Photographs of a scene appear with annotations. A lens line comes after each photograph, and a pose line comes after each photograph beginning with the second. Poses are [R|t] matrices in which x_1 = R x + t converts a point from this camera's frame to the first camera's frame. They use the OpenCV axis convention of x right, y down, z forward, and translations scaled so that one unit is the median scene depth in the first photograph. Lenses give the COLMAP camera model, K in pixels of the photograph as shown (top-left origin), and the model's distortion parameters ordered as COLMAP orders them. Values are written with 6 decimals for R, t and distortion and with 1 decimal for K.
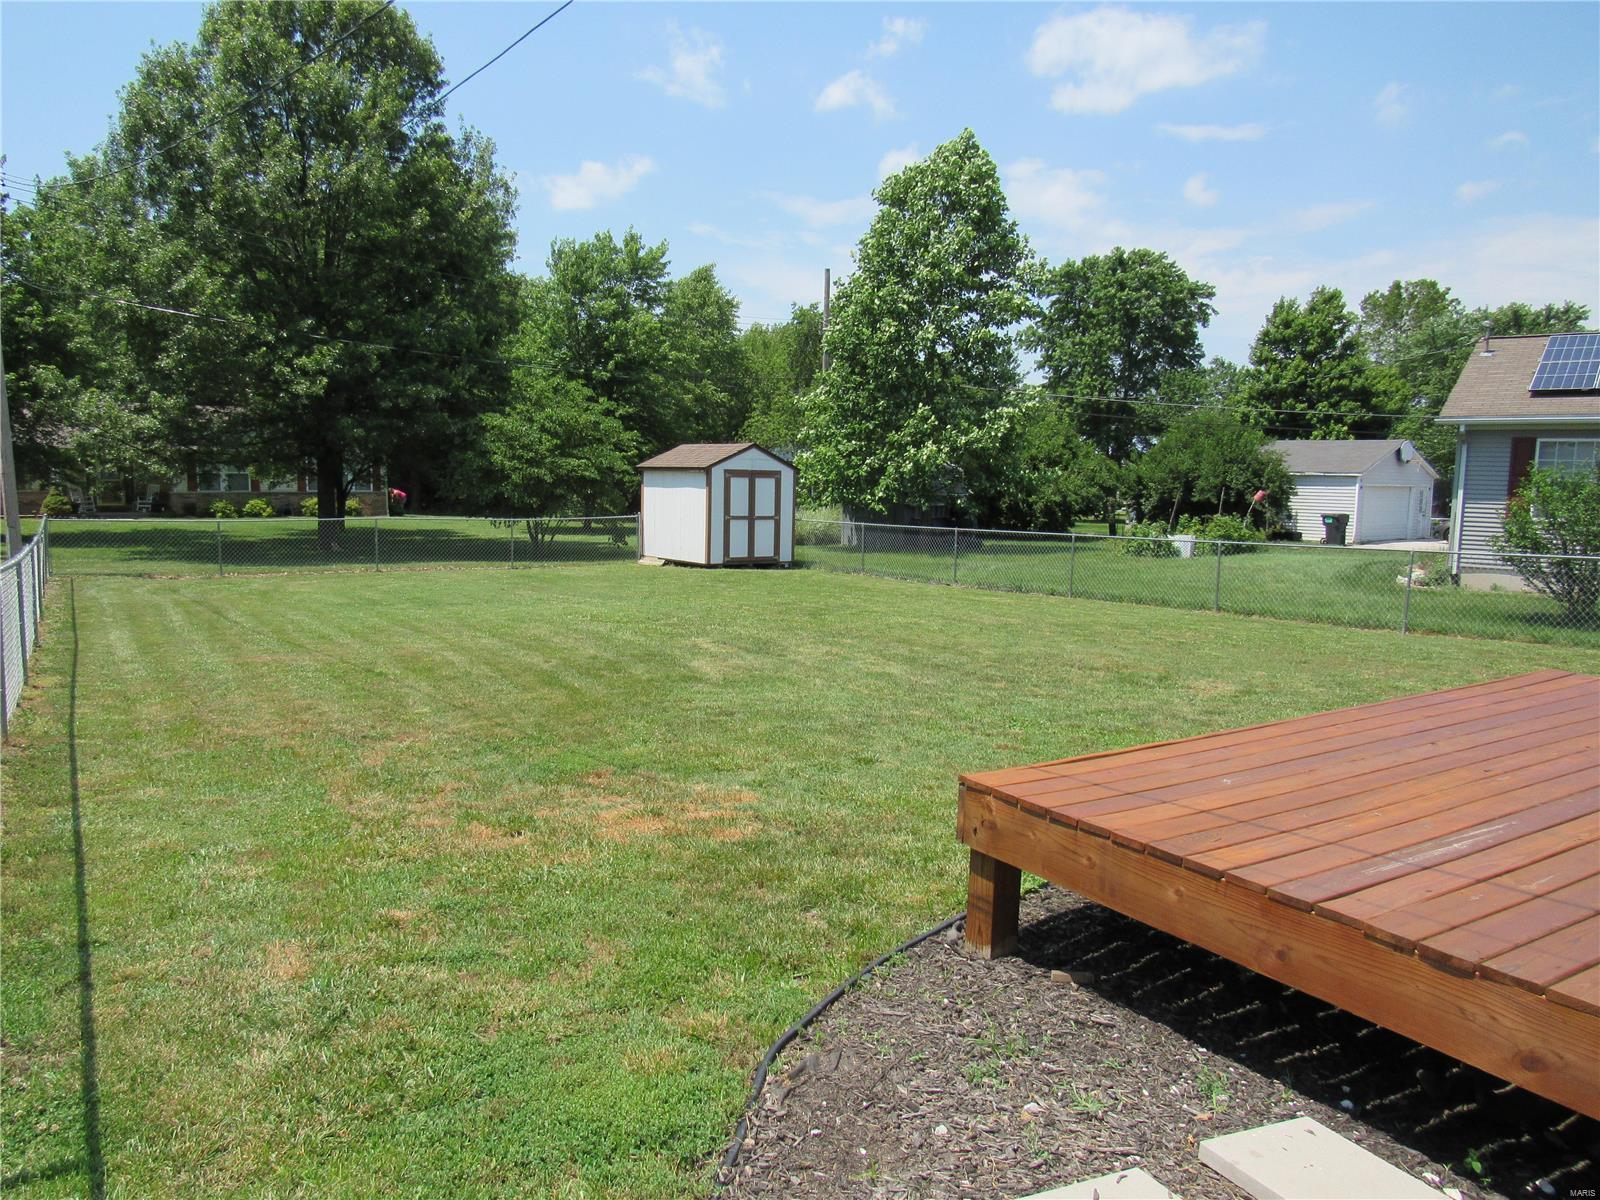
lens RADIAL K [[1143.8, 0, 796.5], [0, 1143.8, 600.7], [0, 0, 1]] dist [-0.033677, -0.003057]
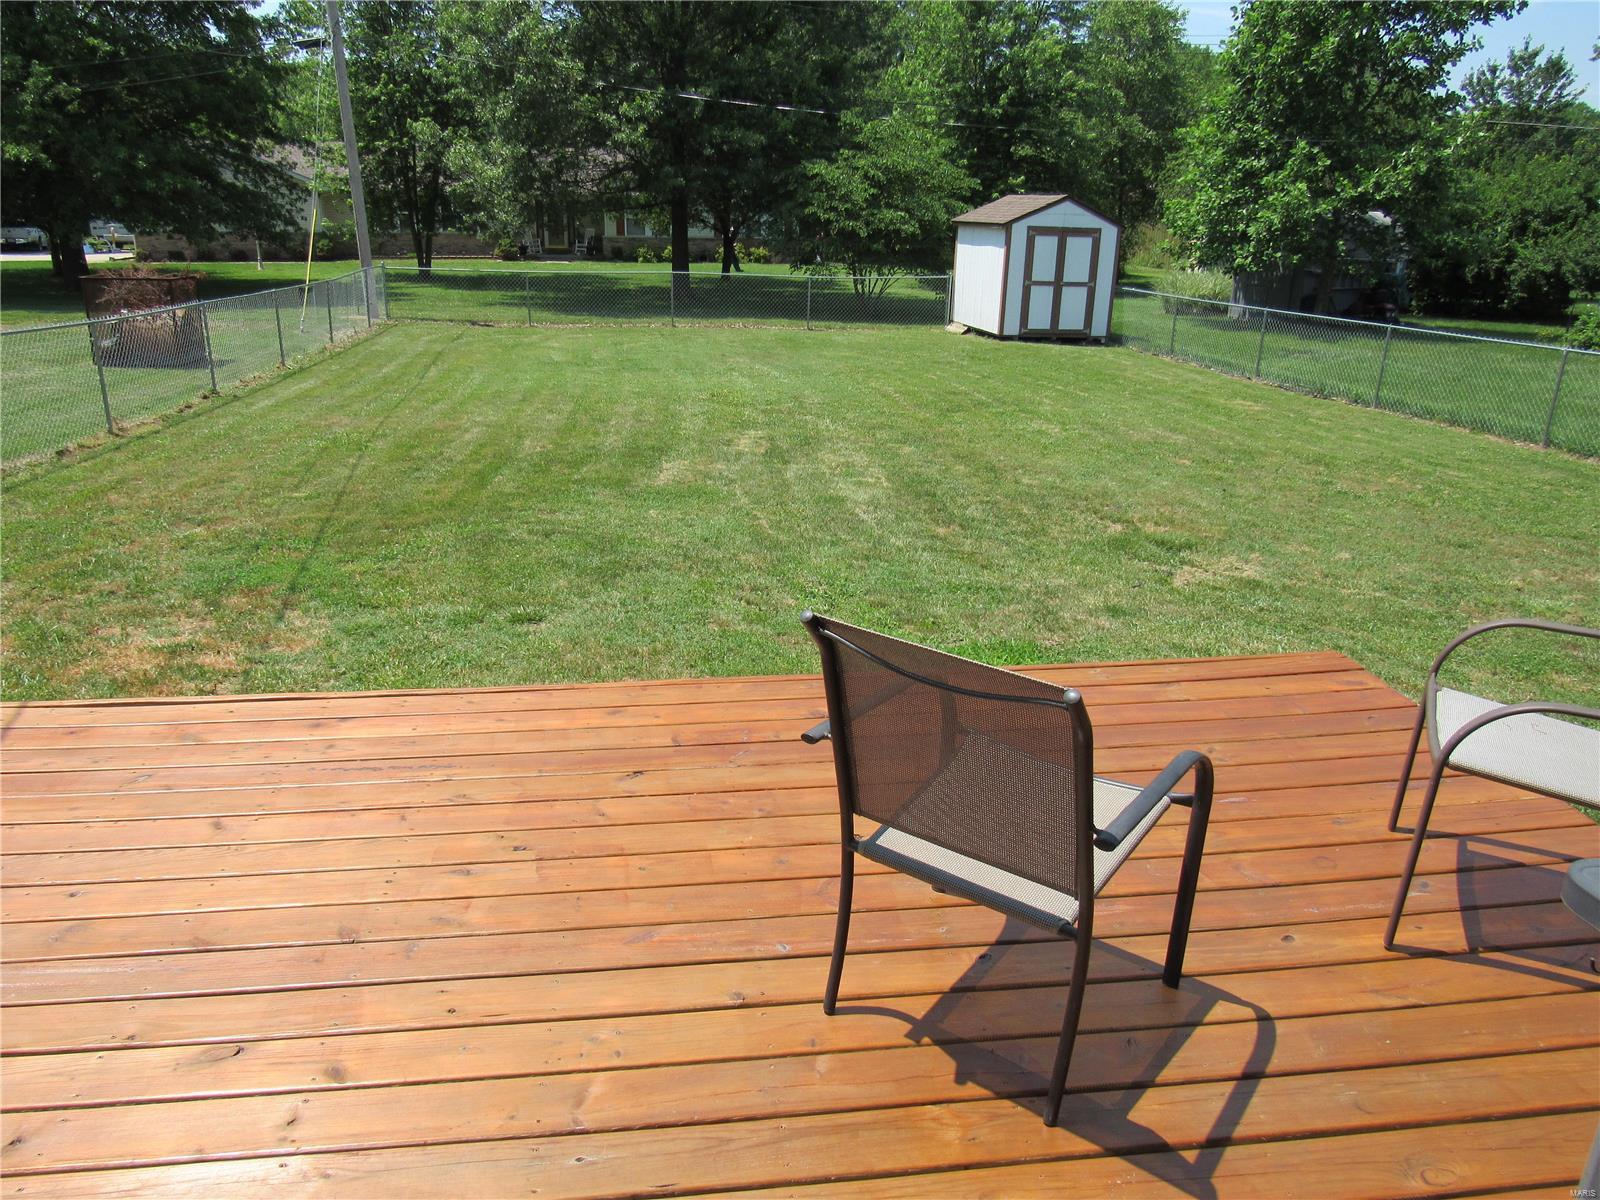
lens RADIAL K [[1144.9, 0, 791.4], [0, 1144.9, 598.0], [0, 0, 1]] dist [-0.043285, 0.034510]
pose [[0.902500, 0.143862, -0.405952, 0.150318], [-0.054905, 0.973303, 0.222859, -0.019219], [0.427175, -0.178842, 0.886305, 0.085920]]
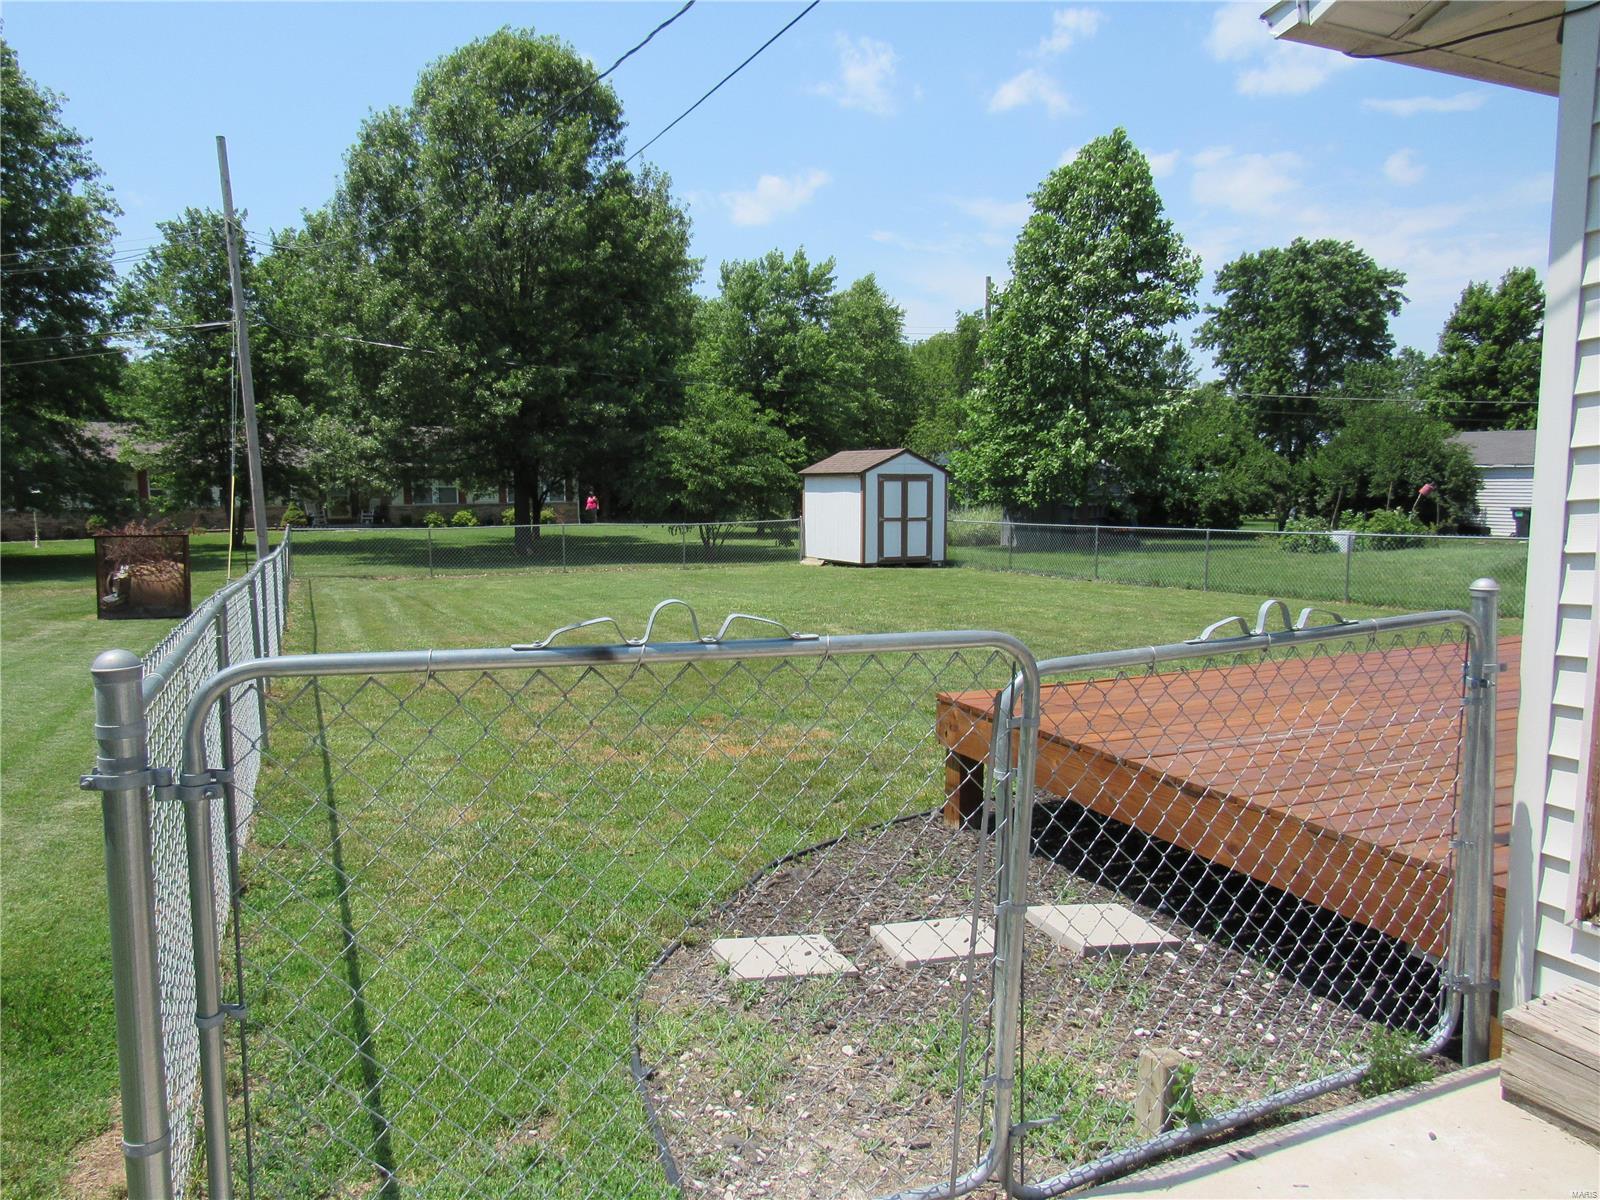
lens RADIAL K [[1144.9, 0, 791.4], [0, 1144.9, 598.0], [0, 0, 1]] dist [-0.043285, 0.034510]
pose [[0.986188, -0.004124, -0.165578, 0.029335], [0.002849, 0.999964, -0.007936, 0.007443], [0.165605, 0.007355, 0.986165, -0.052379]]
